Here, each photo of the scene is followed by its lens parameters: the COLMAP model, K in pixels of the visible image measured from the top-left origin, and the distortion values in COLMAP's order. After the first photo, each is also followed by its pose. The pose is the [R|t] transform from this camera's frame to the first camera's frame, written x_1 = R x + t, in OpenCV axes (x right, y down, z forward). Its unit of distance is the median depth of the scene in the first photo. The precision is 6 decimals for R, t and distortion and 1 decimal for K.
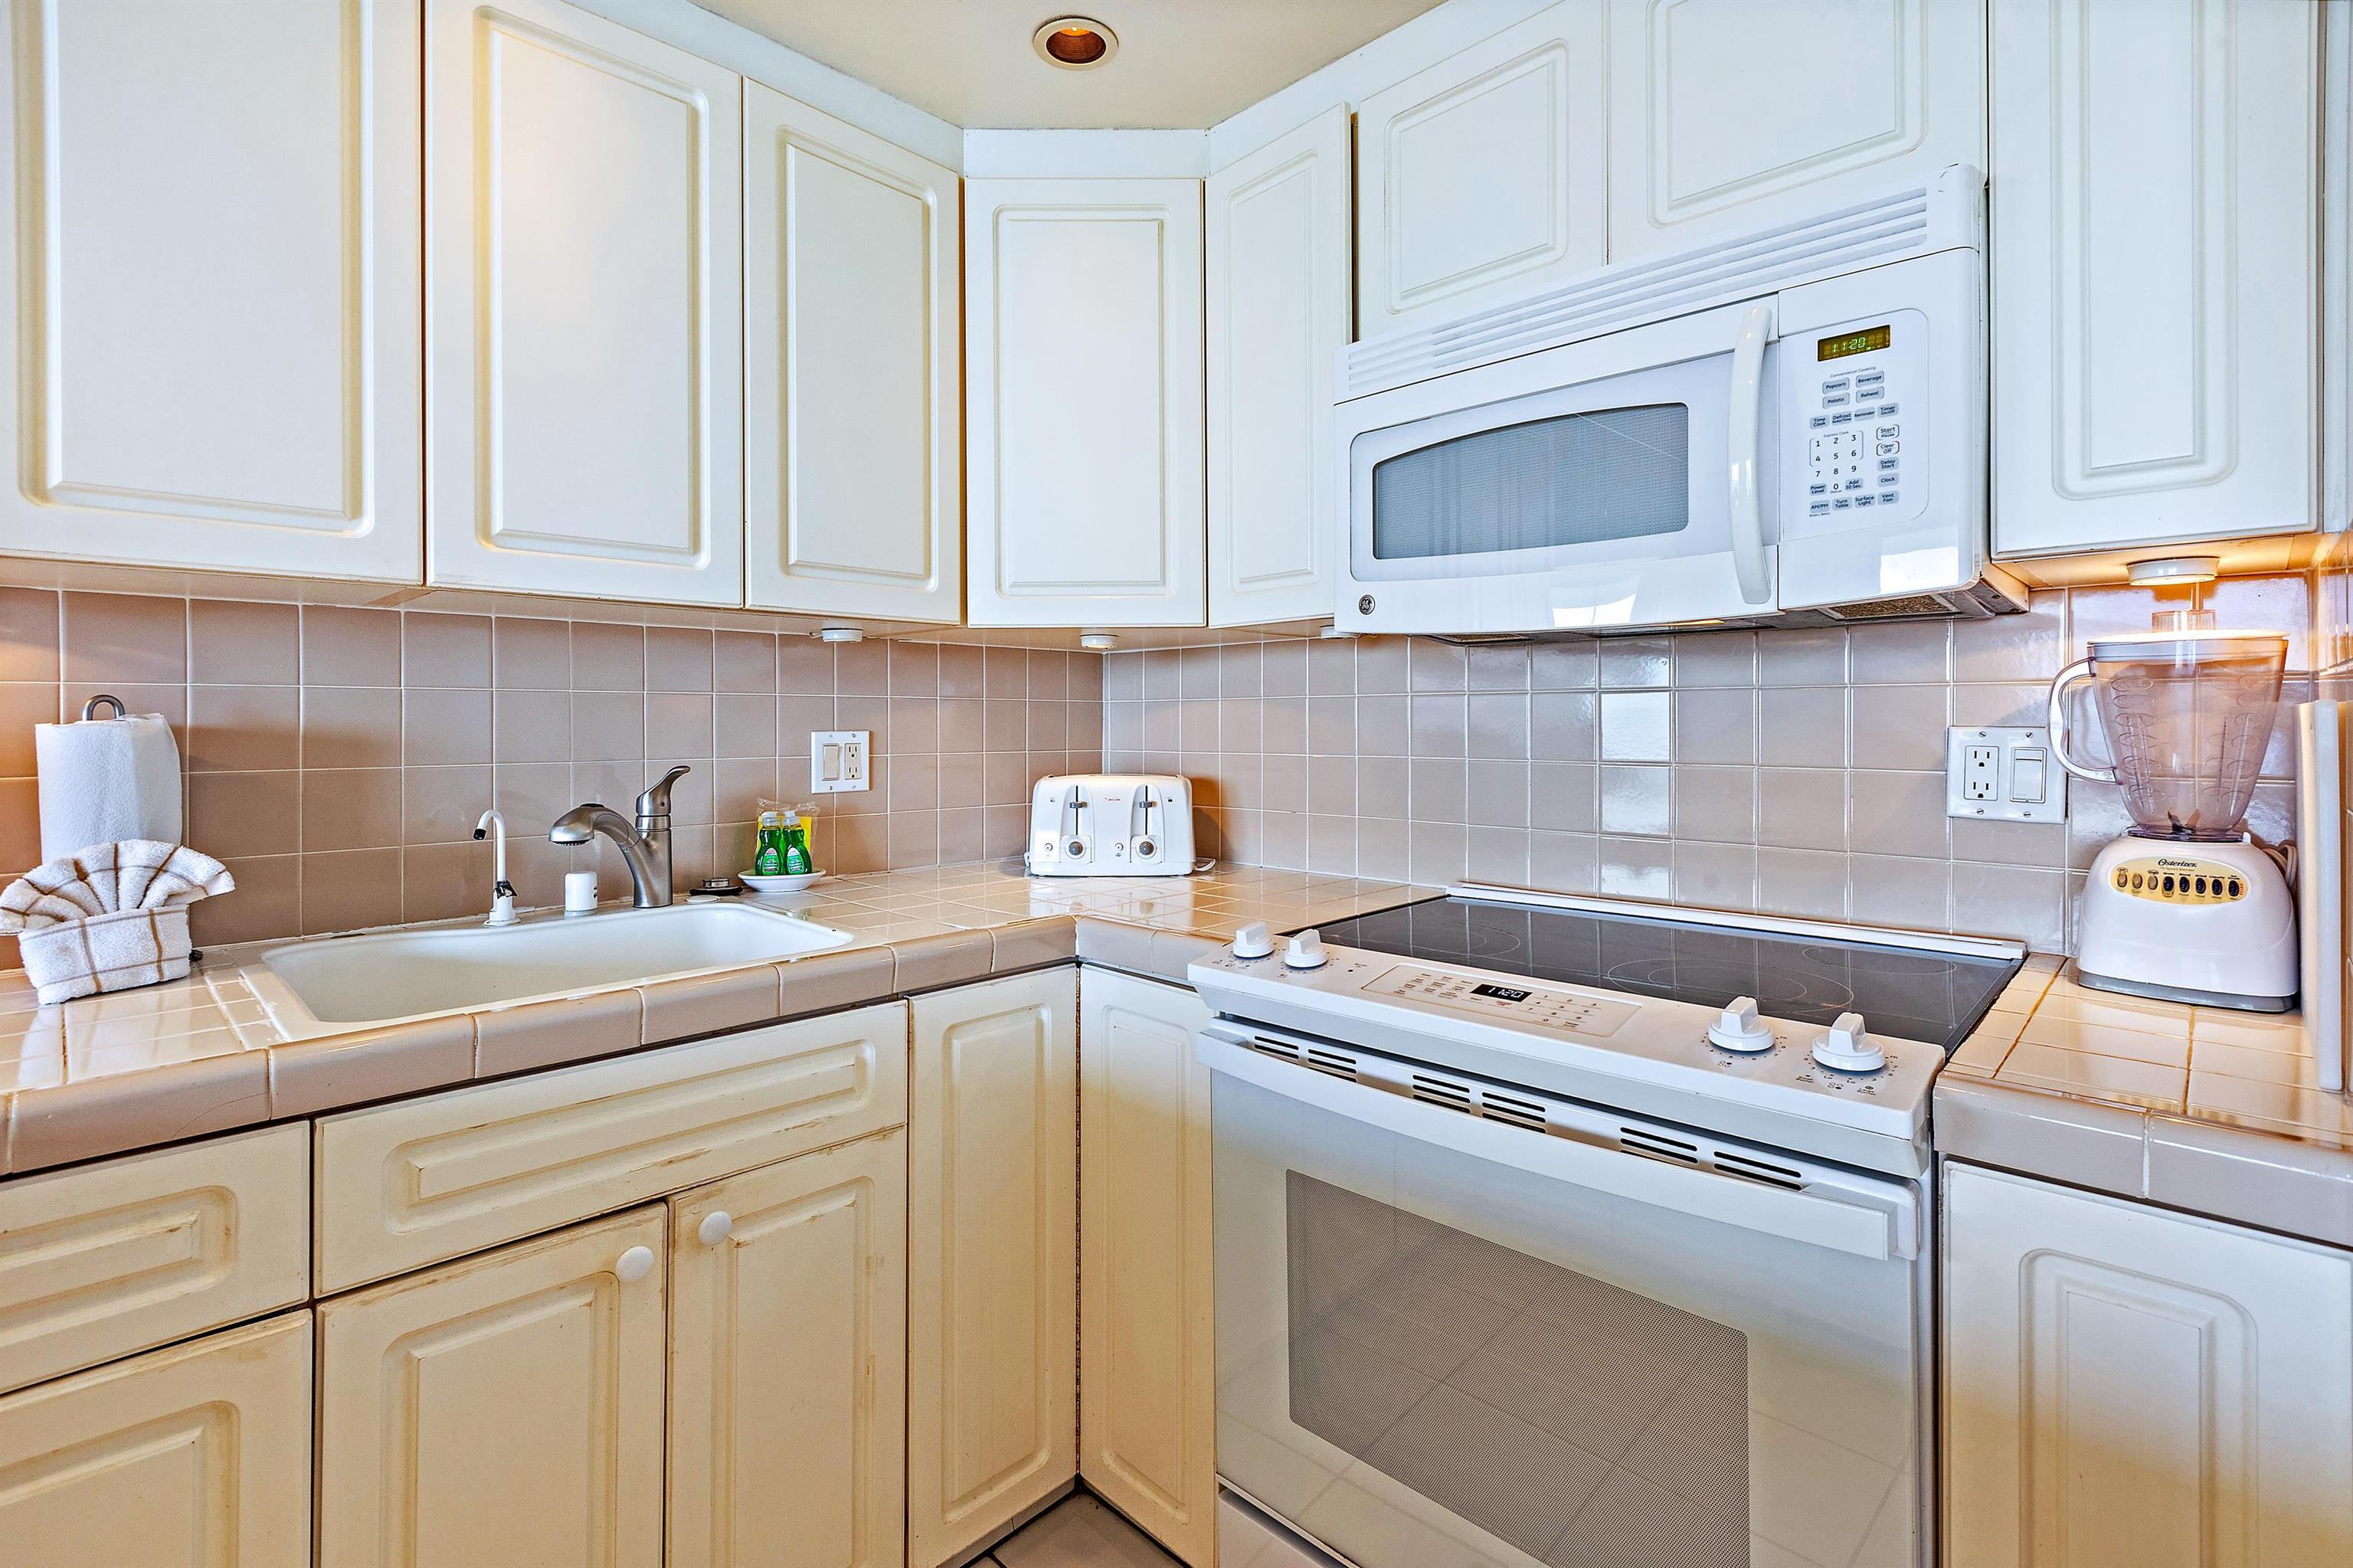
lens RADIAL K [[1072.8, 0, 1160.9], [0, 1072.8, 726.8], [0, 0, 1]] dist [0.003520, -0.001202]
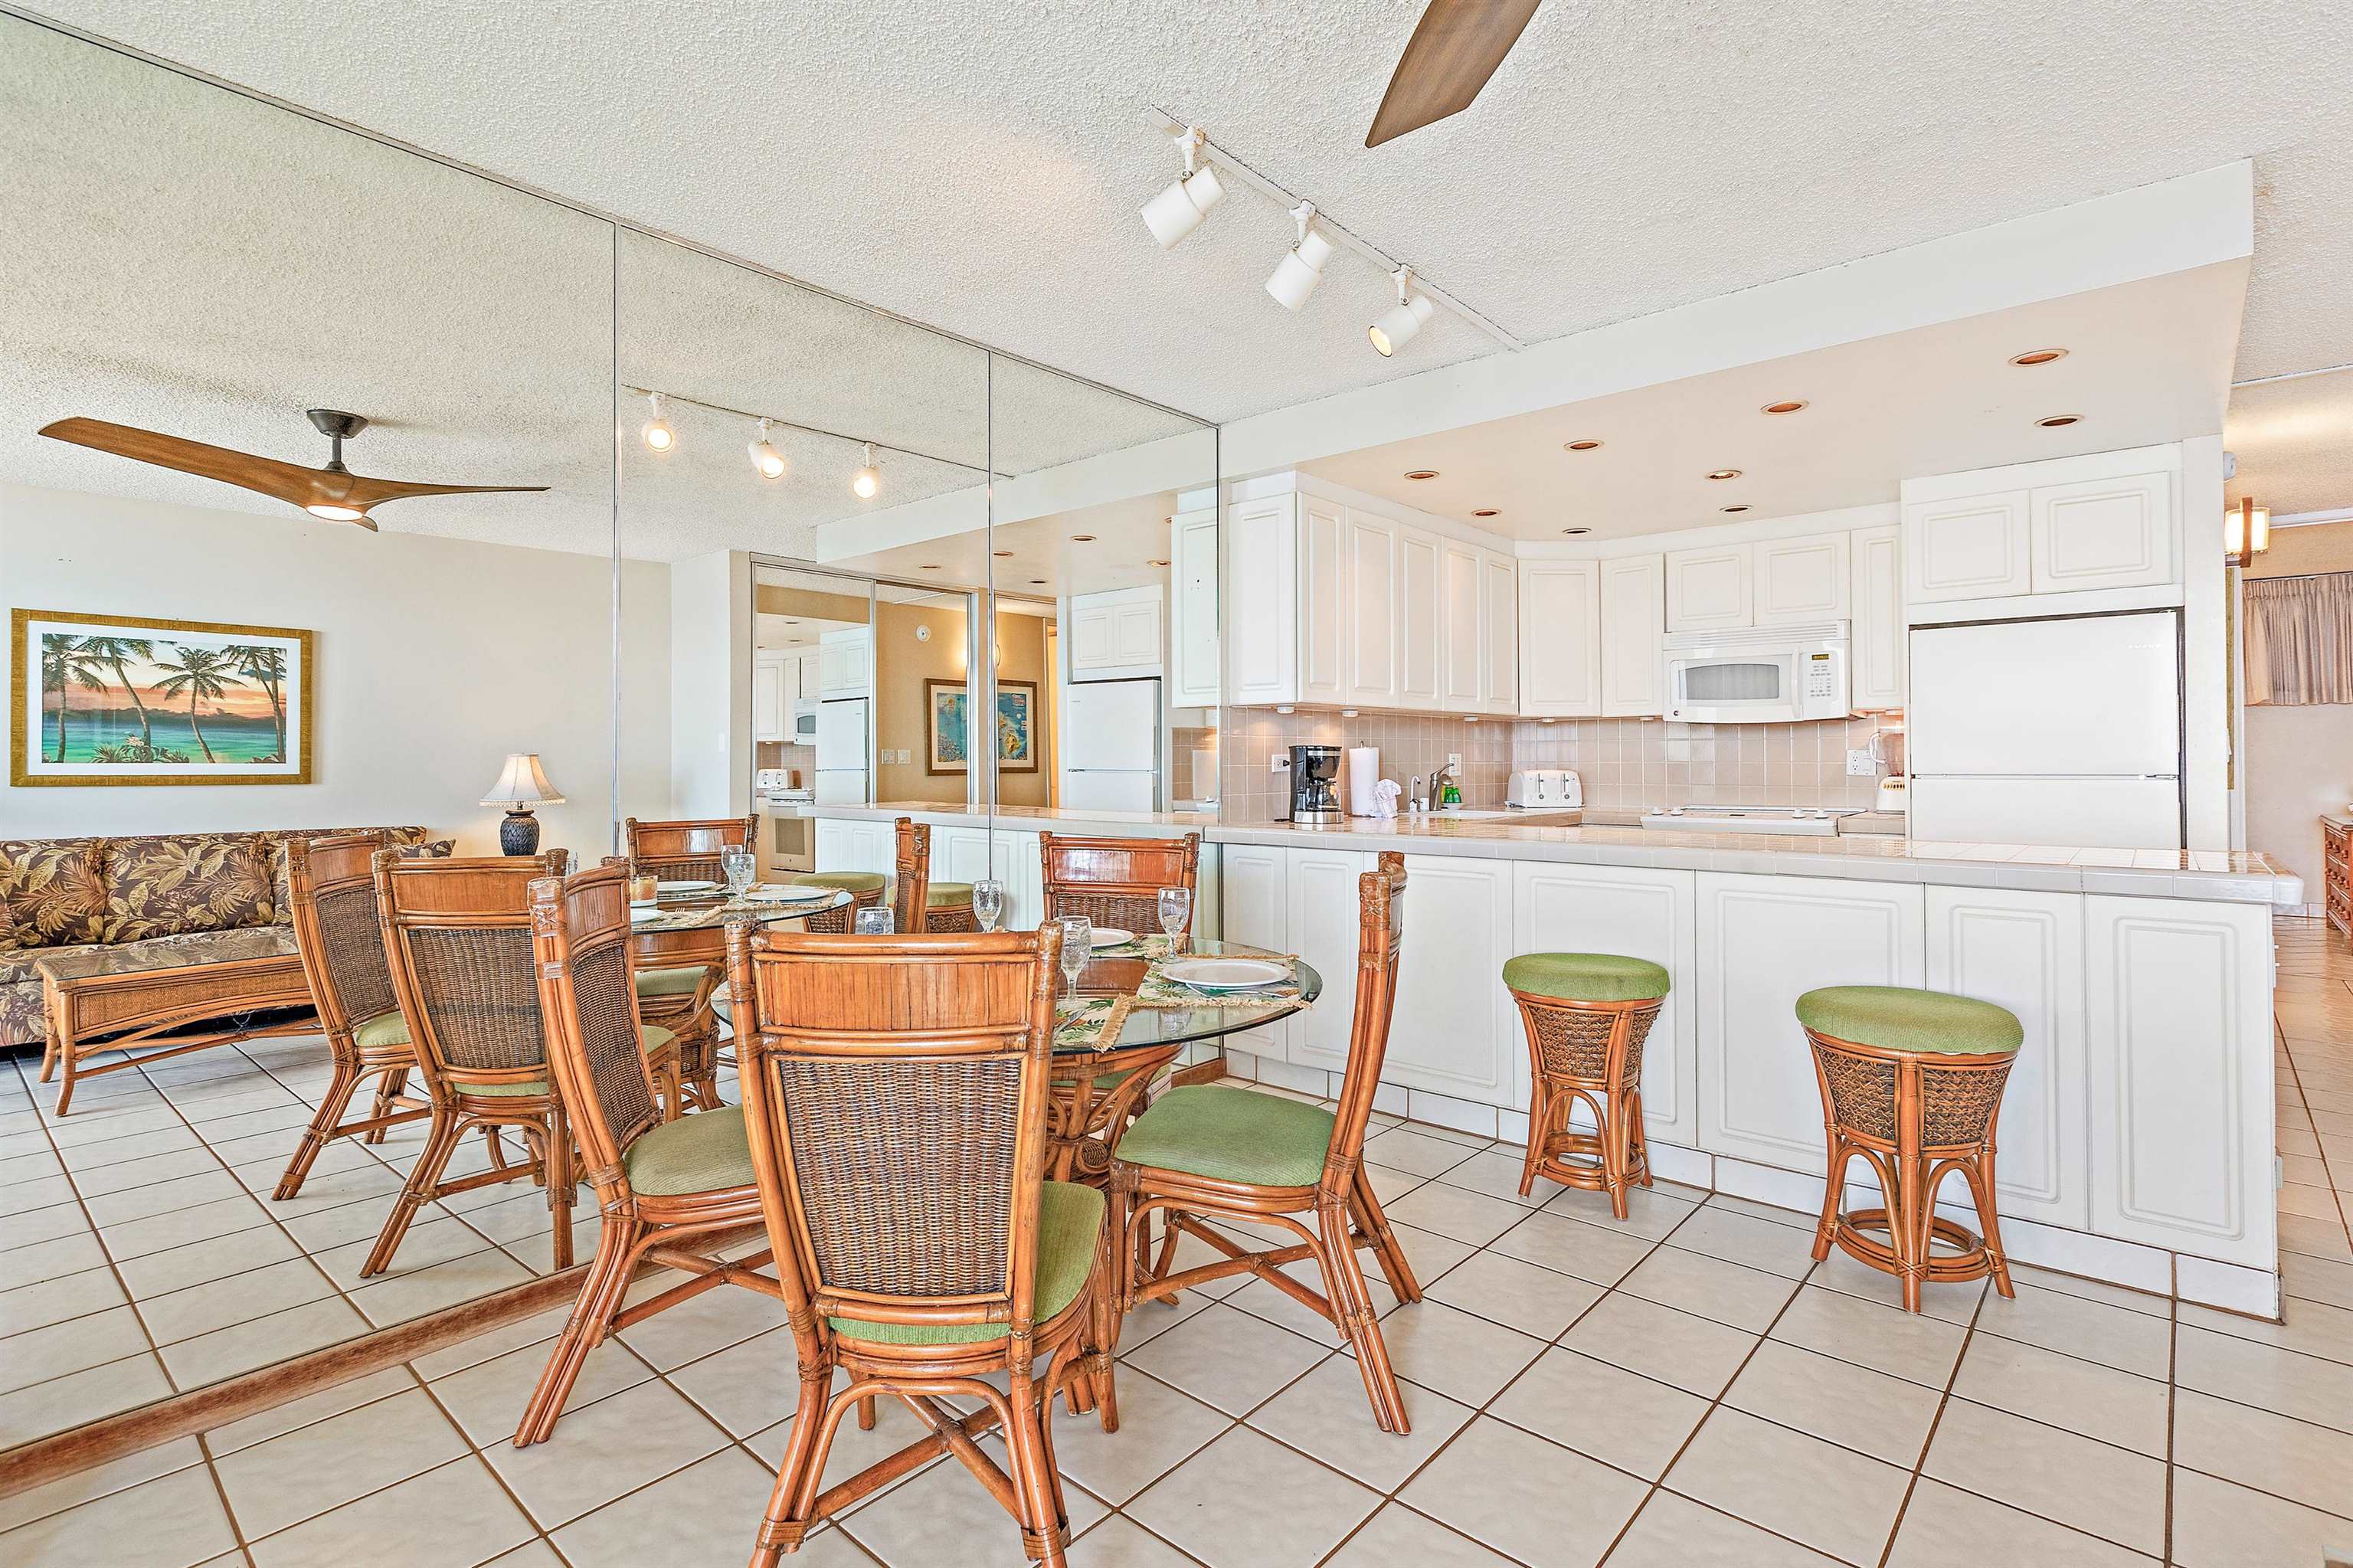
lens RADIAL K [[1106.6, 0, 1182.3], [0, 1106.6, 742.3], [0, 0, 1]] dist [0.008423, -0.001864]
pose [[0.998501, 0.000158, 0.054726, -1.559073], [0.000986, 0.999782, -0.020876, 0.046424], [-0.054717, 0.020898, 0.998283, -2.385337]]
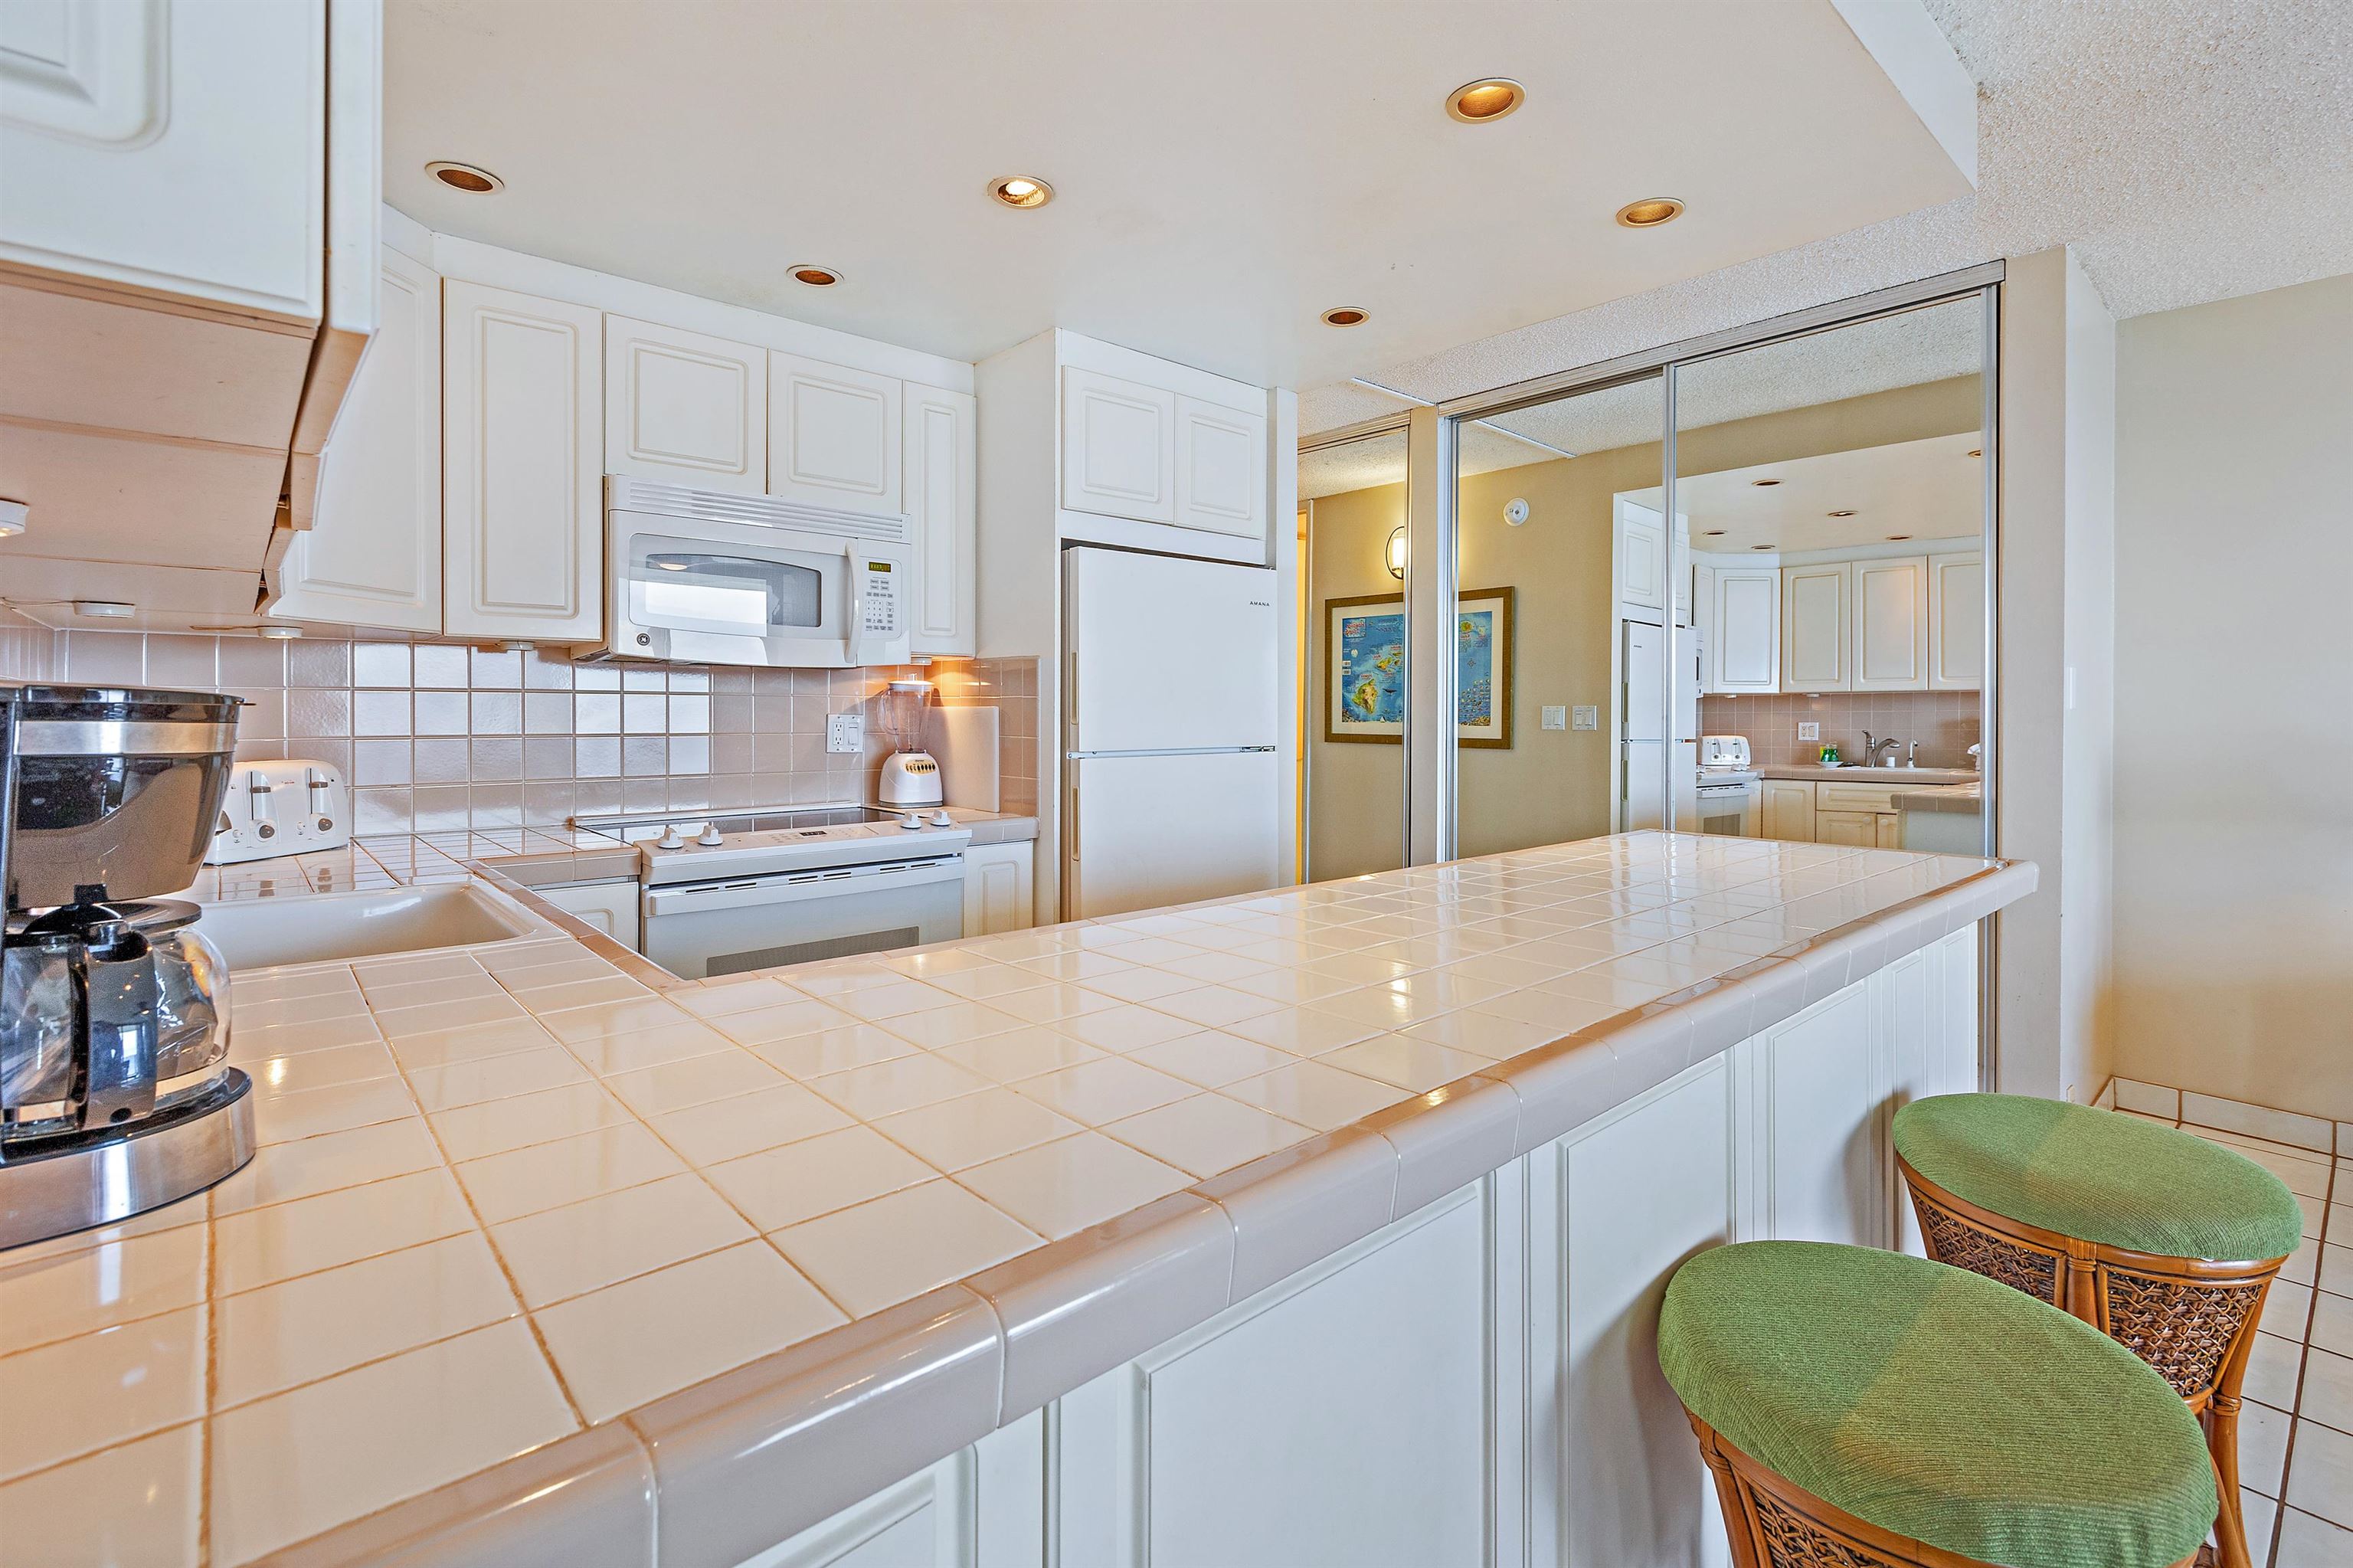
lens RADIAL K [[1072.8, 0, 1178.0], [0, 1072.8, 716.7], [0, 0, 1]] dist [0.003520, -0.001202]
pose [[0.074354, 0.000676, 0.997232, -1.438196], [0.002247, 0.999997, -0.000846, 0.008107], [-0.997229, 0.002304, 0.074352, 0.062449]]
